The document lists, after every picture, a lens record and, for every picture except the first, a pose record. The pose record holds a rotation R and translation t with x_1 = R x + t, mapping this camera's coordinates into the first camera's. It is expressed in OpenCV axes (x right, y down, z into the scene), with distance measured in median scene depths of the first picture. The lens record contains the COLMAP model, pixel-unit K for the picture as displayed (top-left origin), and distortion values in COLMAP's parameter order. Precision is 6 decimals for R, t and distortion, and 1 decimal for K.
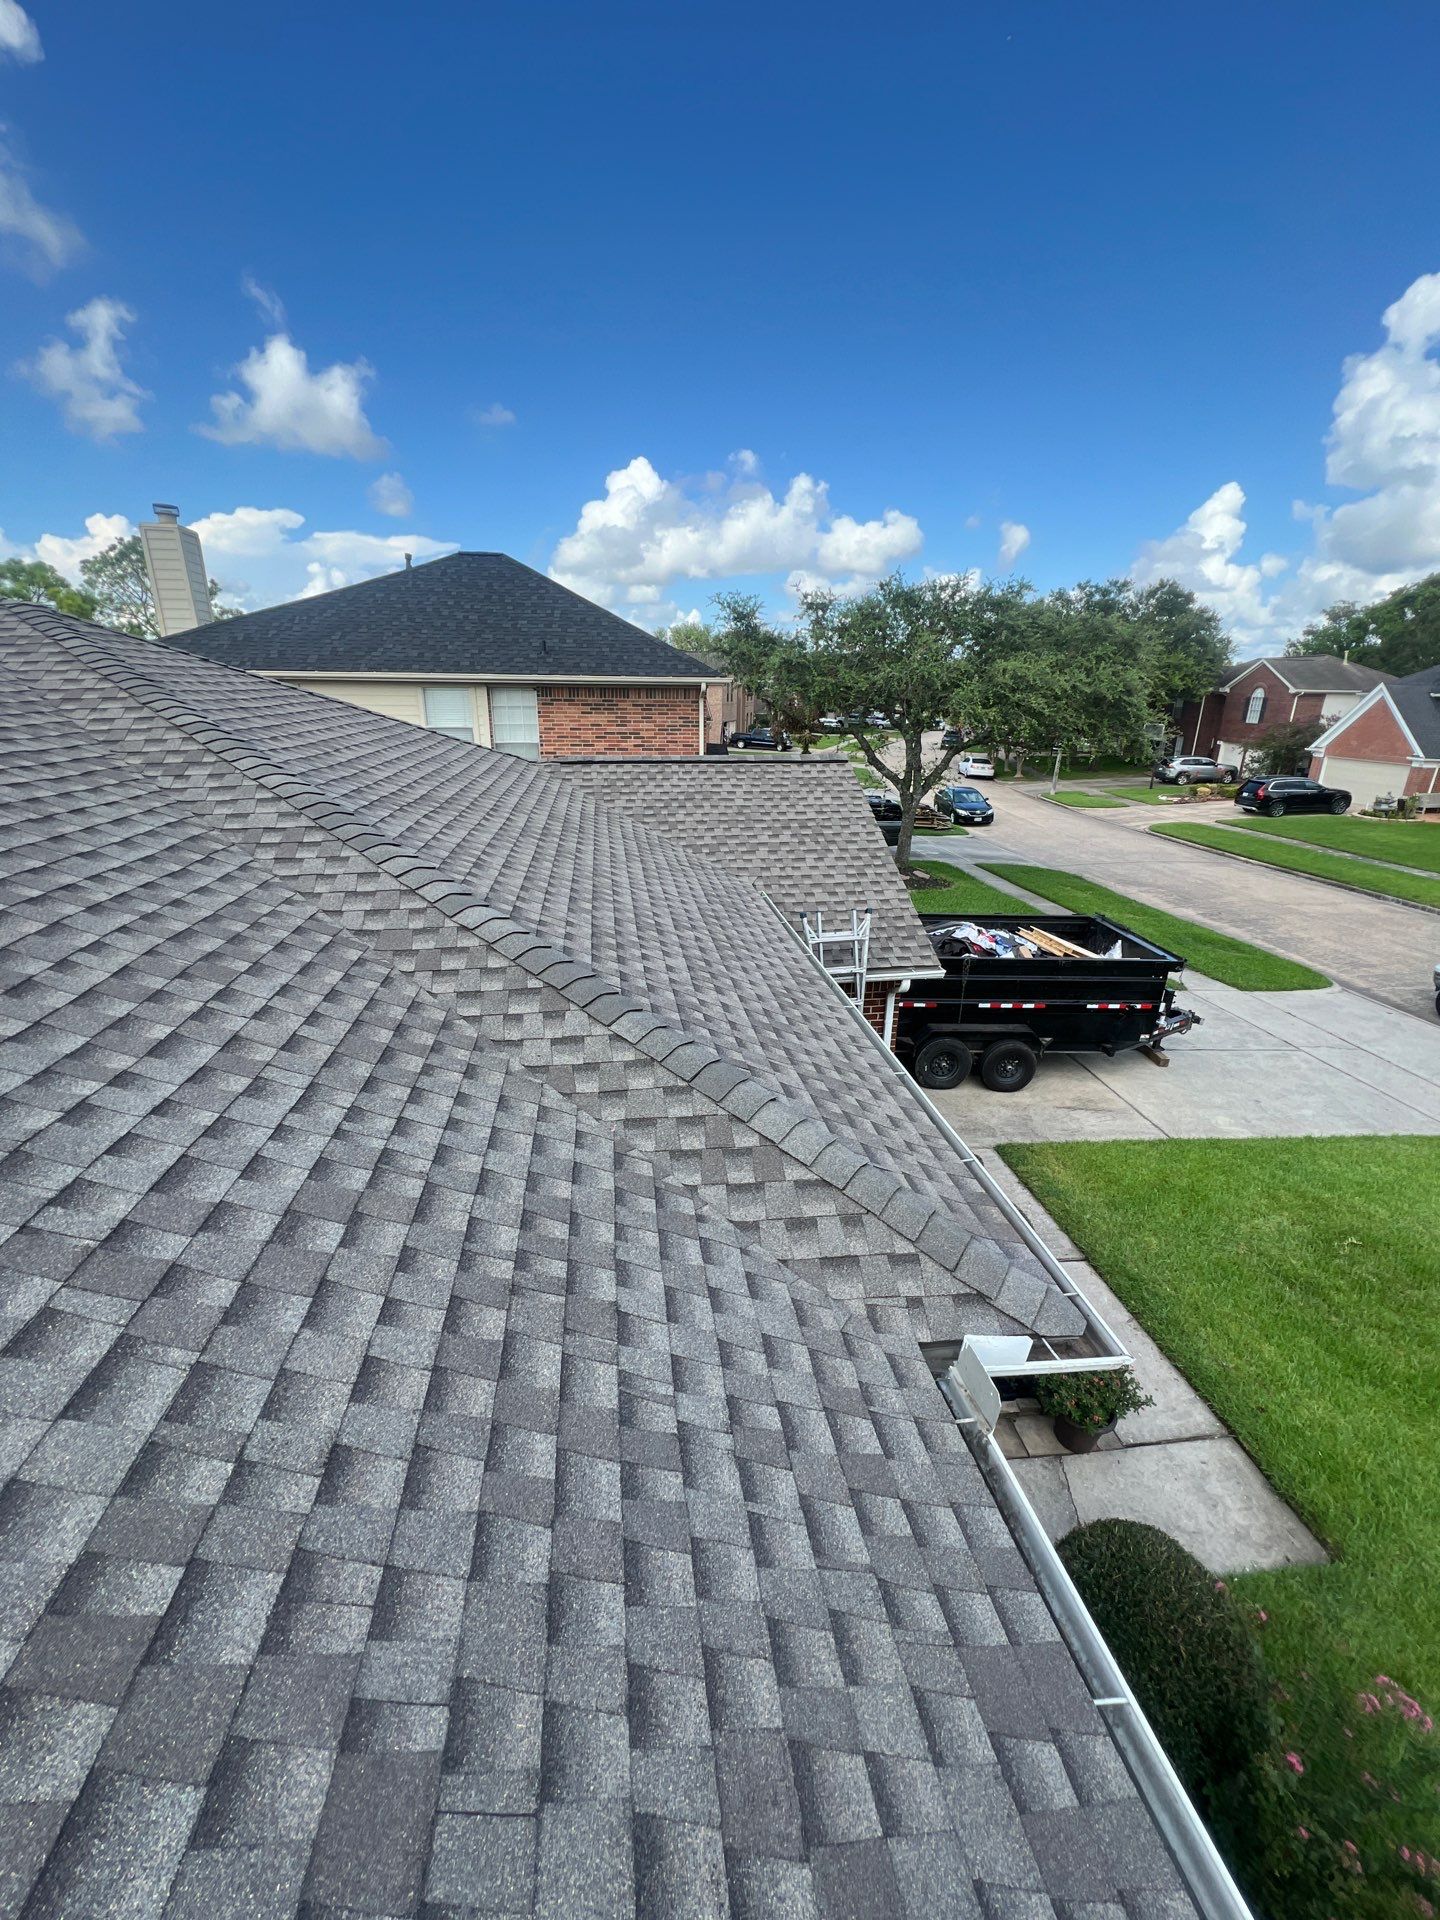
lens RADIAL K [[767.2, 0, 714.1], [0, 767.2, 957.6], [0, 0, 1]] dist [-0.001614, 0.000456]
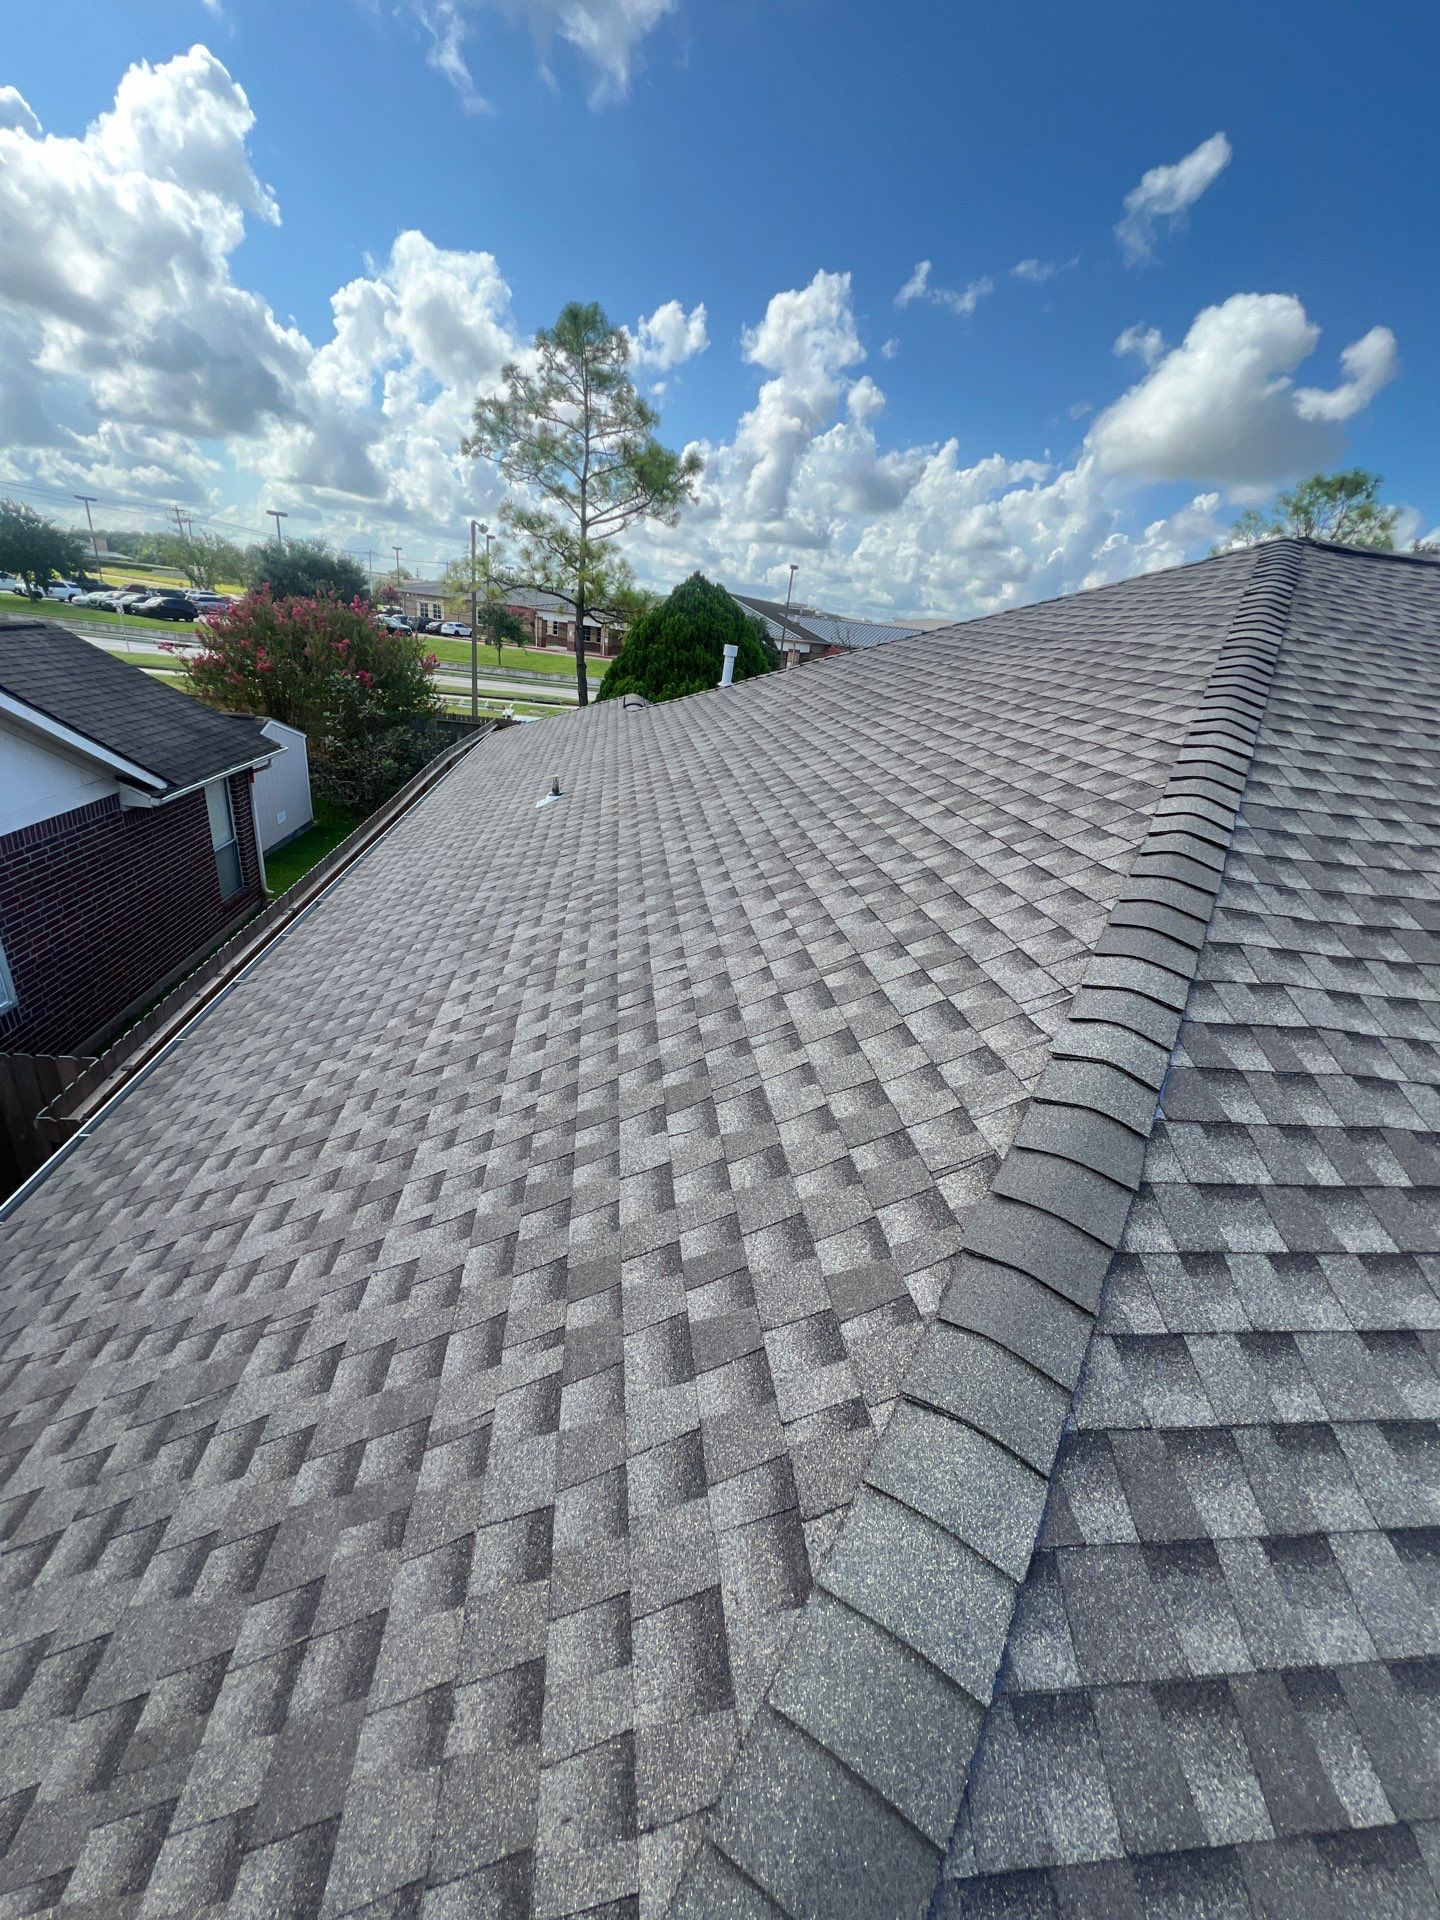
lens RADIAL K [[767.2, 0, 722.6], [0, 767.2, 963.9], [0, 0, 1]] dist [-0.001614, 0.000456]
pose [[-0.020433, 0.393839, -0.918952, -0.064909], [-0.435296, 0.823949, 0.362802, 0.012638], [0.900055, 0.407430, 0.154600, -0.034652]]
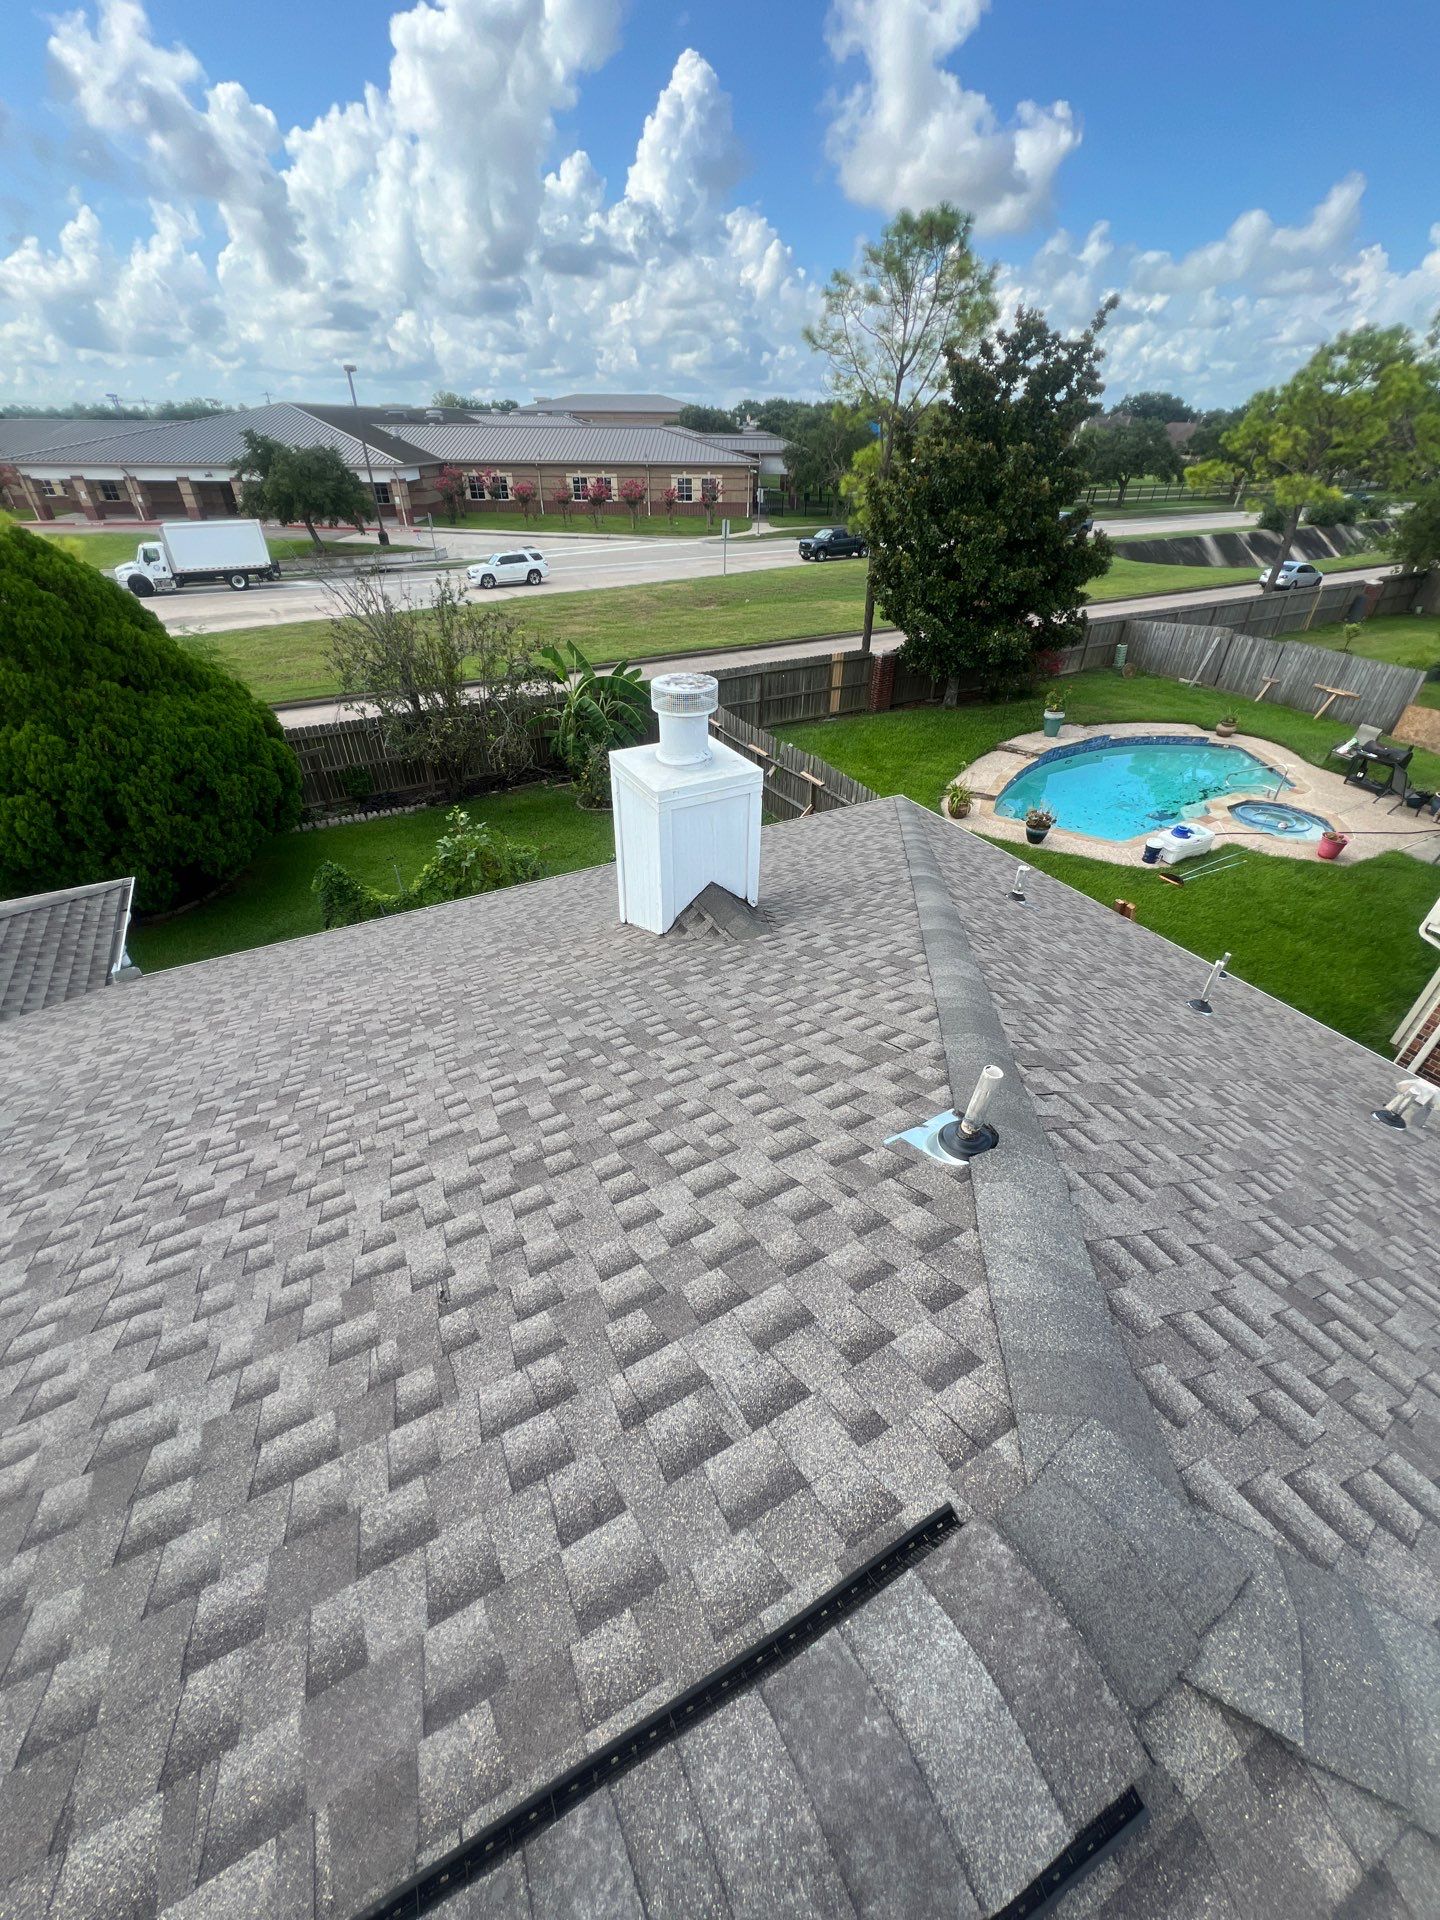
lens RADIAL K [[767.2, 0, 717.0], [0, 767.2, 960.2], [0, 0, 1]] dist [-0.001614, 0.000456]
pose [[0.342913, 0.533348, -0.773273, -1.343131], [-0.317515, 0.840543, 0.438943, -0.750155], [0.884079, 0.095006, 0.457579, 0.697373]]
